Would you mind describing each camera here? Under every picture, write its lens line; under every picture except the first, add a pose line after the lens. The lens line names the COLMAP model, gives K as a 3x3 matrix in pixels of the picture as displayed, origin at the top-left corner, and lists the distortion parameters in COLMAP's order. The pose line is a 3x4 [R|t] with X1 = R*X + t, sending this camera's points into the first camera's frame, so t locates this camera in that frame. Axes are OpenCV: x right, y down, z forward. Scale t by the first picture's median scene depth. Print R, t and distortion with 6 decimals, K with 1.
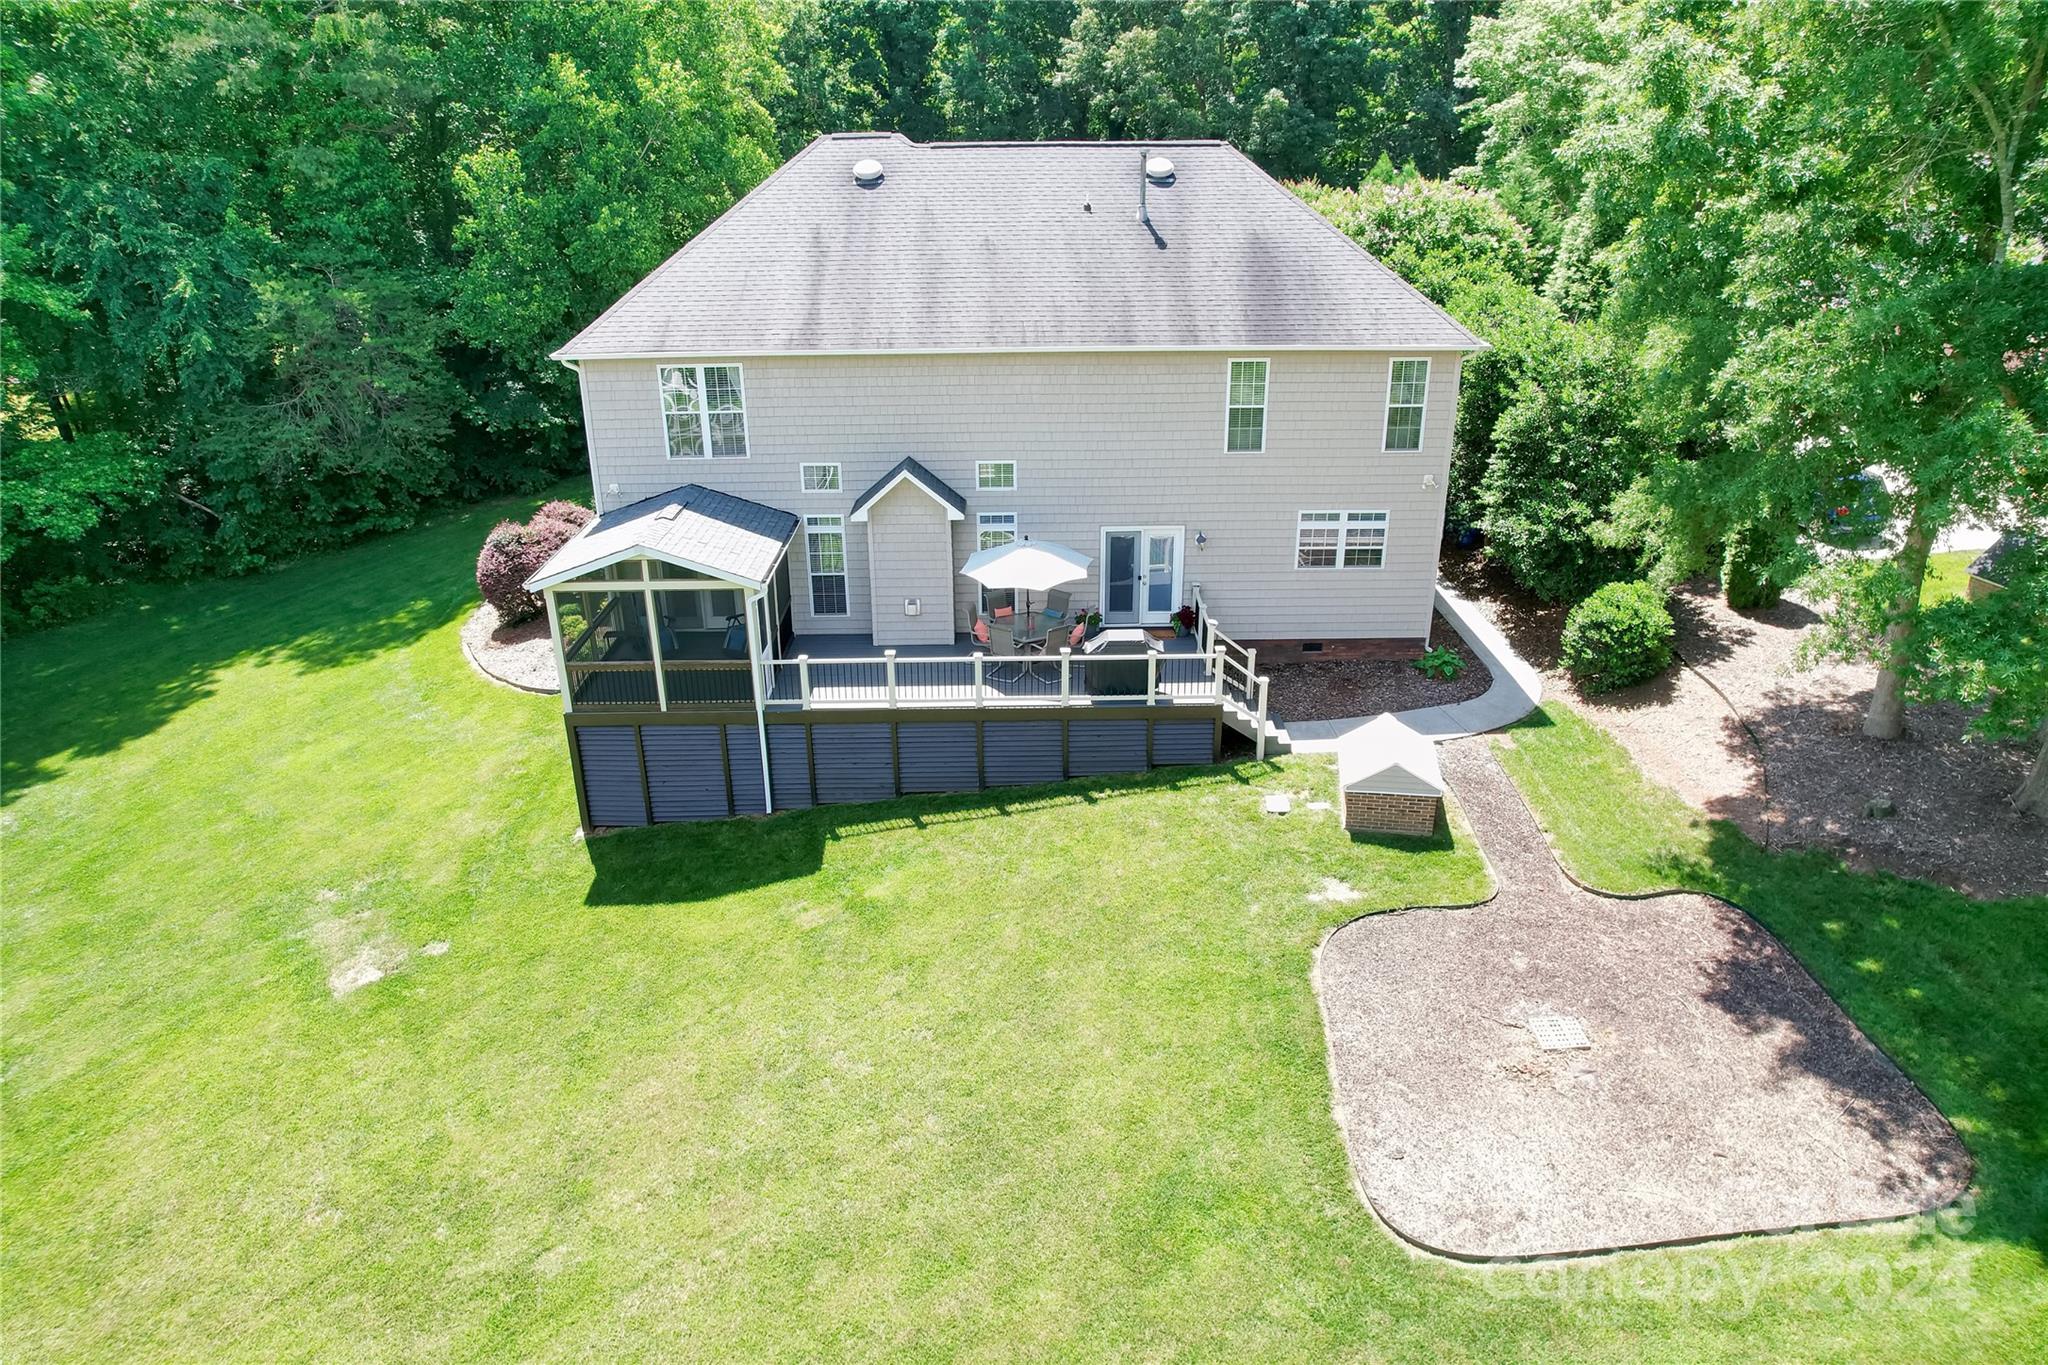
lens RADIAL K [[1313.1, 0, 1024.0], [0, 1313.1, 682.5], [0, 0, 1]] dist [-0.083166, 0.078657]
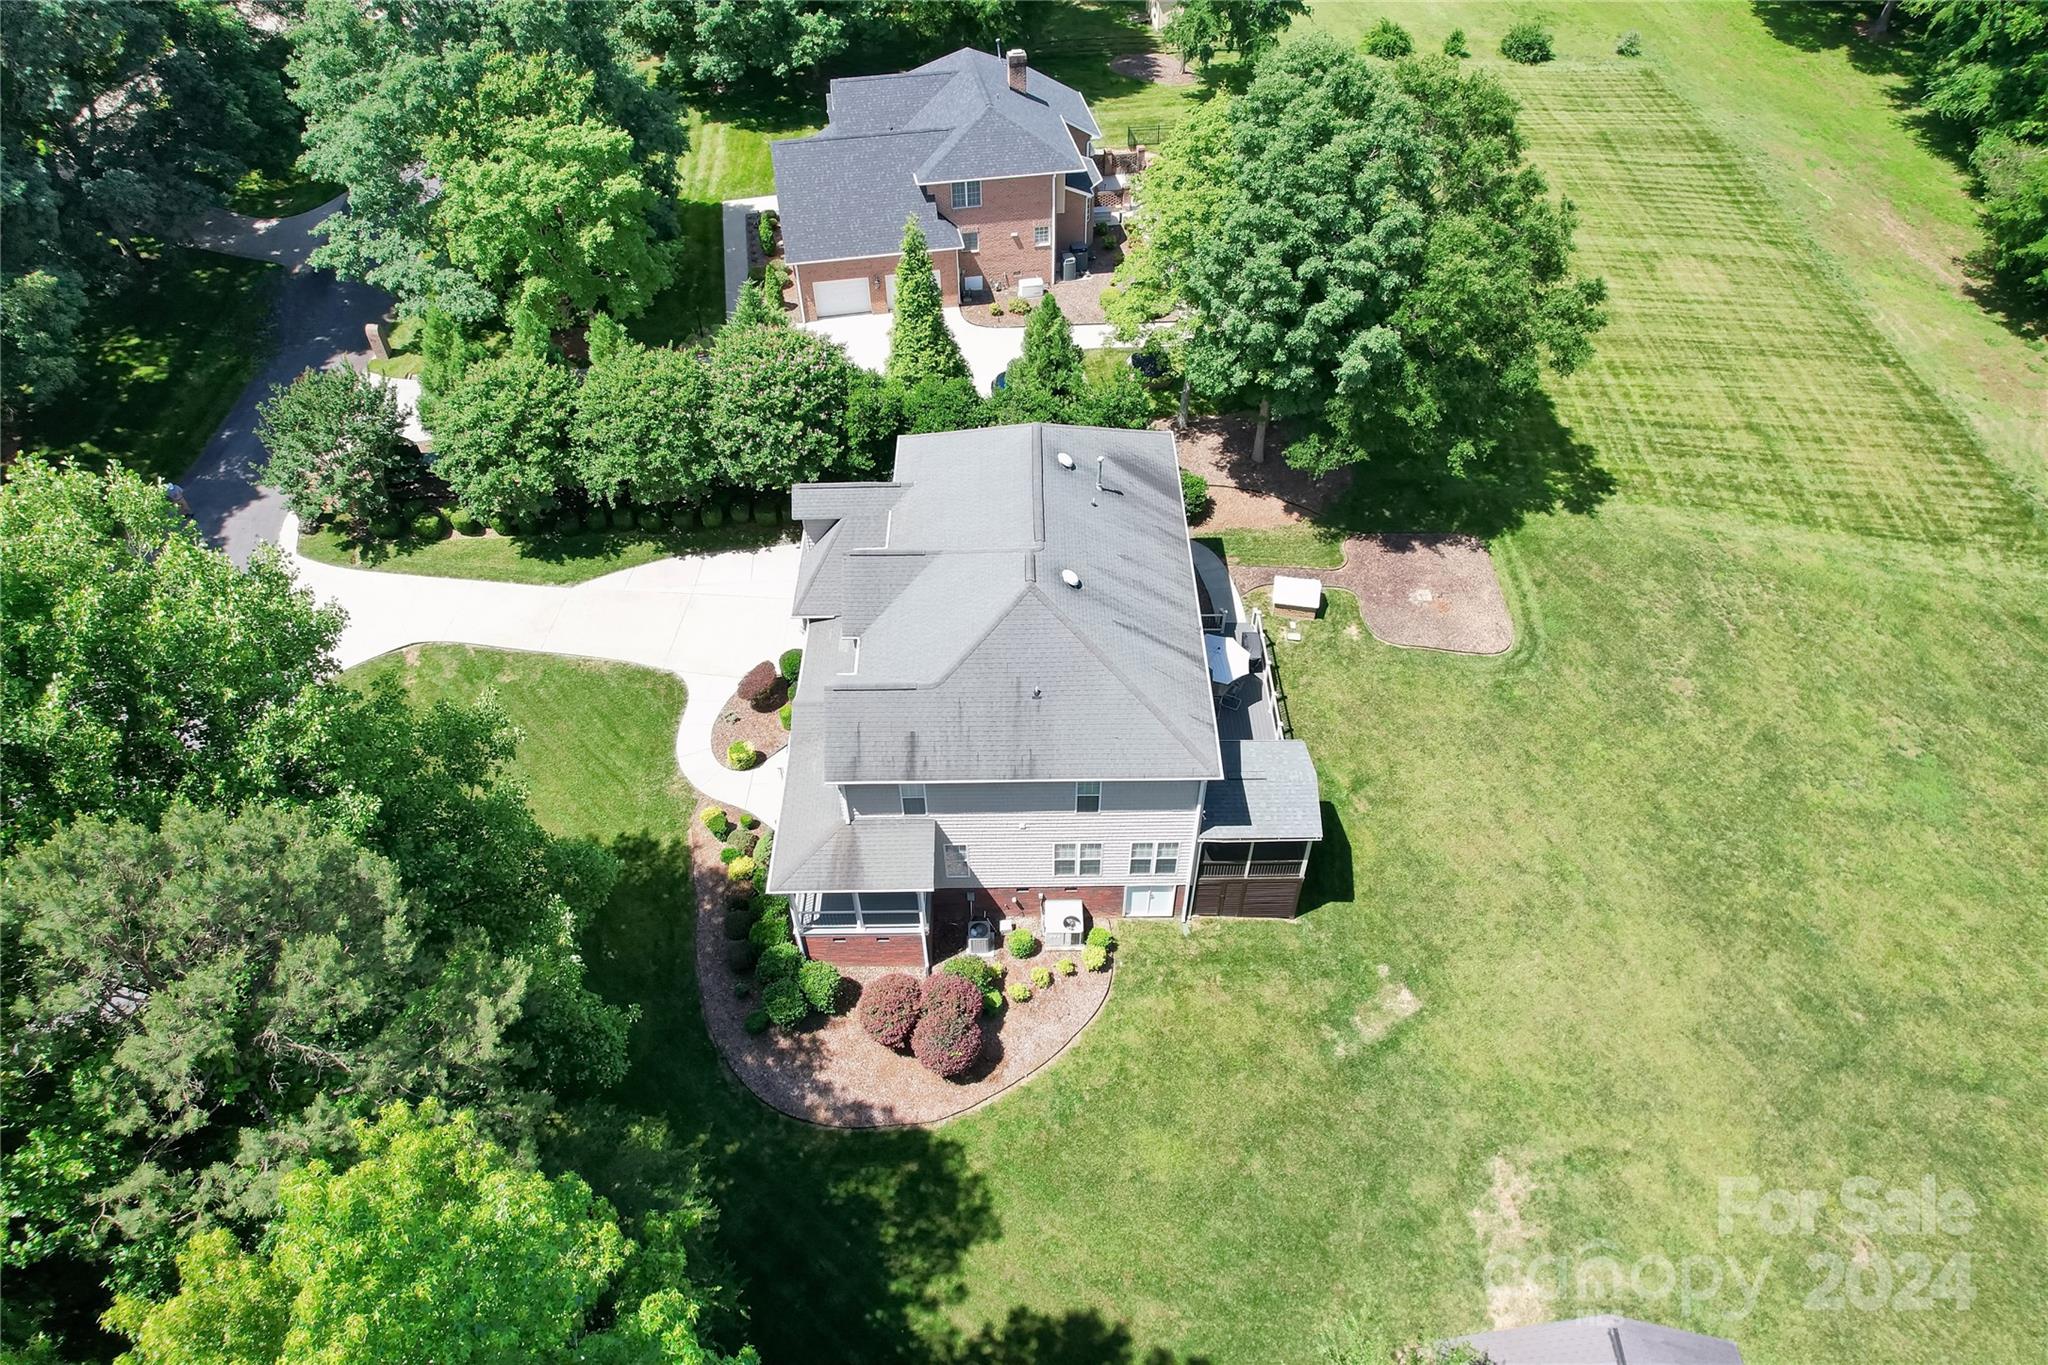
lens RADIAL K [[1313.1, 0, 1024.0], [0, 1313.1, 682.5], [0, 0, 1]] dist [-0.083166, 0.078657]
pose [[-0.001086, -0.728489, 0.685057, -1.339589], [0.392479, 0.629778, 0.670328, -1.462935], [-0.919760, 0.269598, 0.285233, 0.717307]]
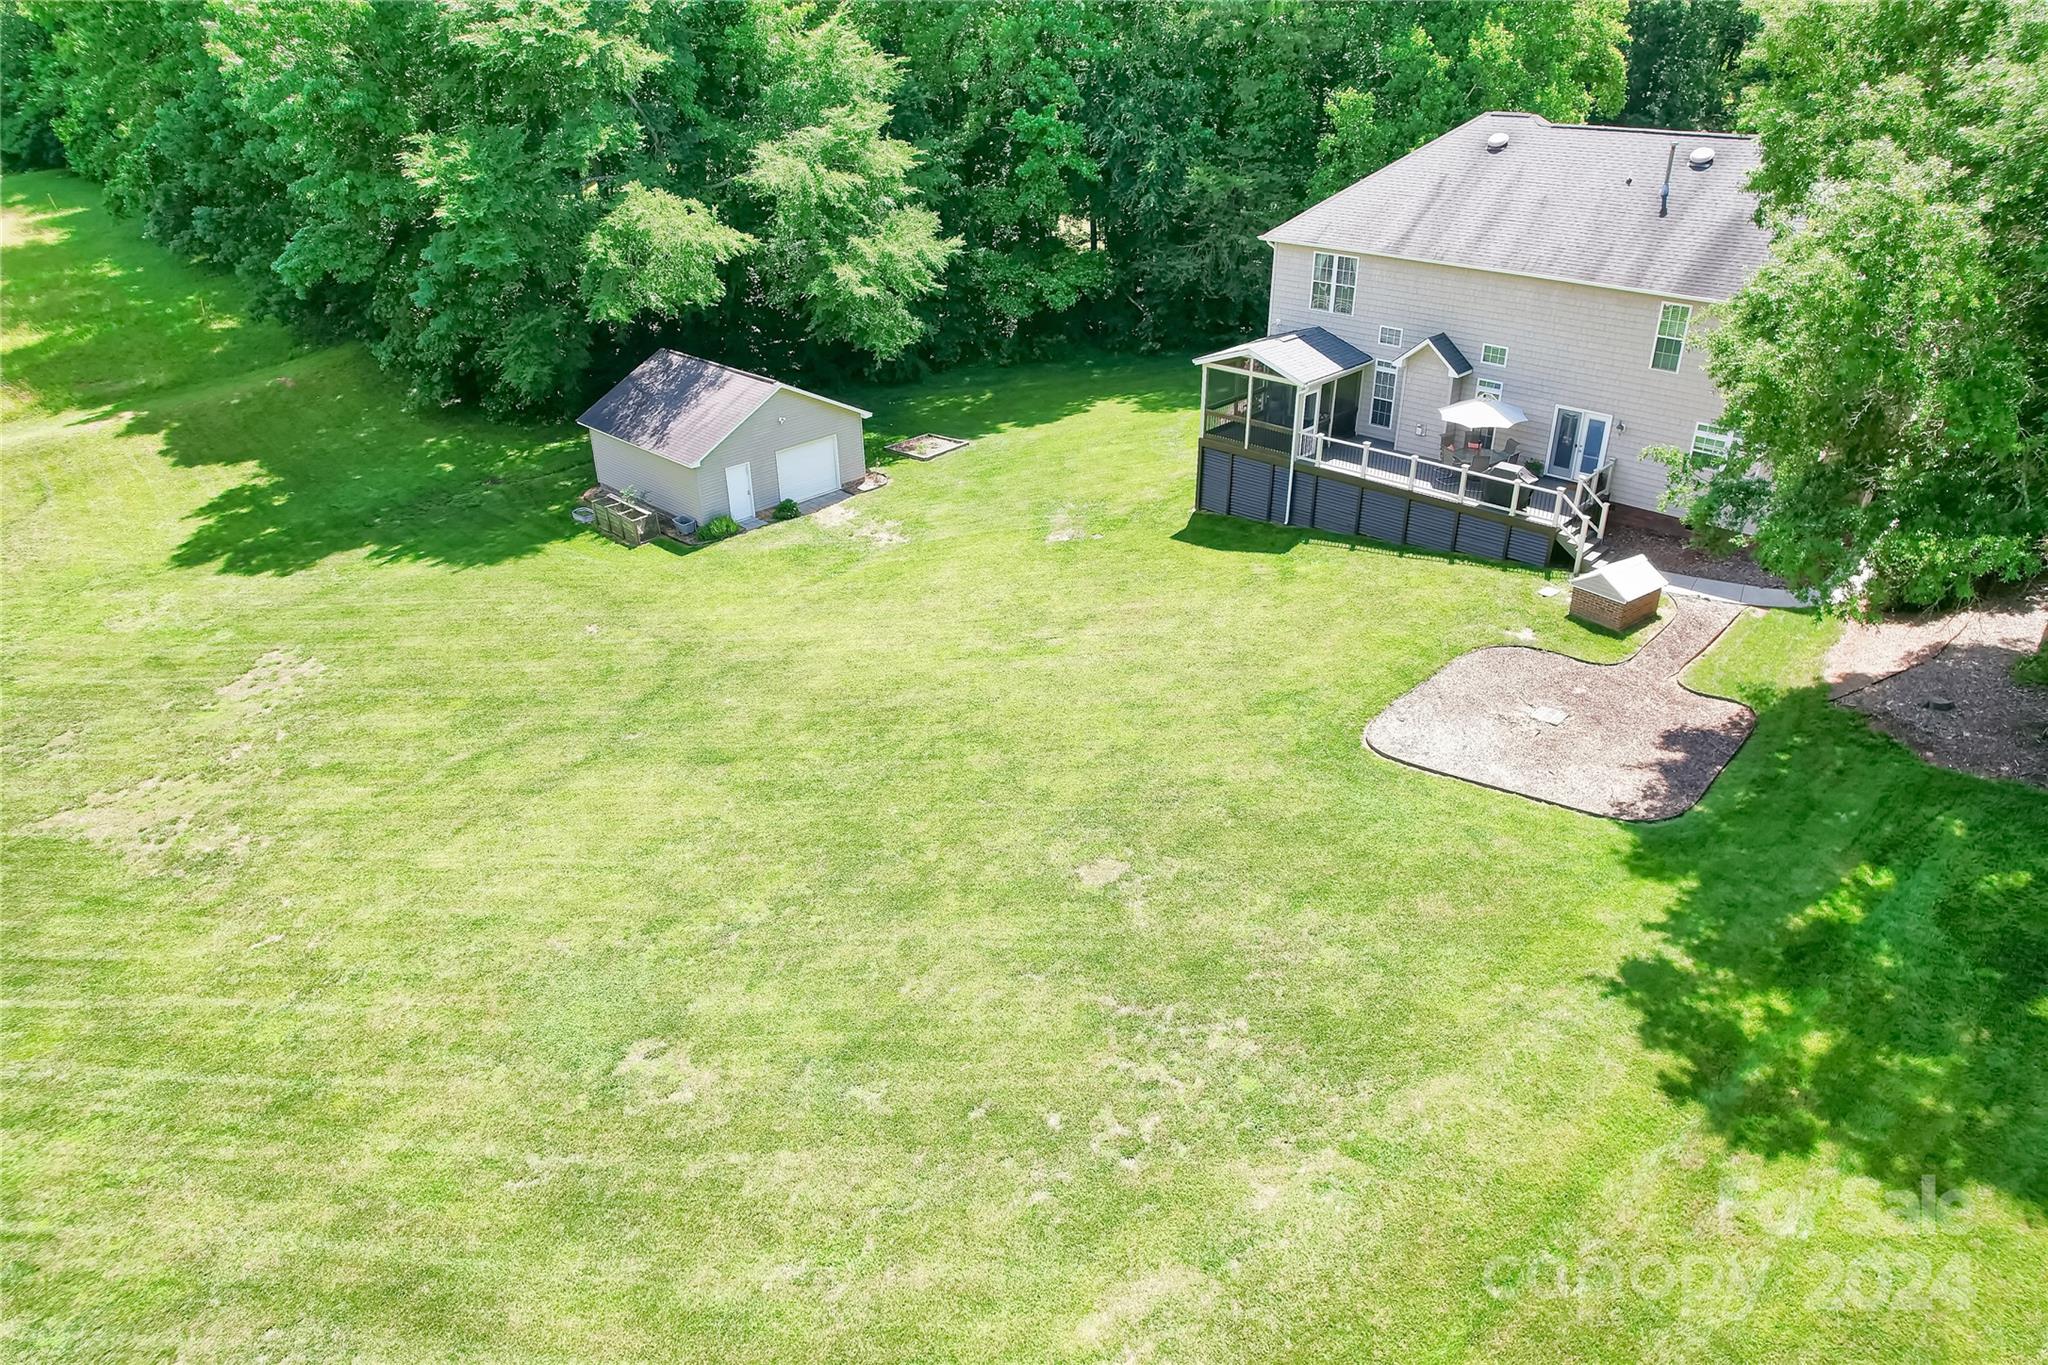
lens RADIAL K [[1310.8, 0, 1024.0], [0, 1310.8, 682.5], [0, 0, 1]] dist [-0.047148, 0.000299]
pose [[0.724401, 0.325656, -0.607611, 0.636239], [-0.272172, 0.944892, 0.181939, 0.075546], [0.633376, 0.033578, 0.773115, -0.502329]]
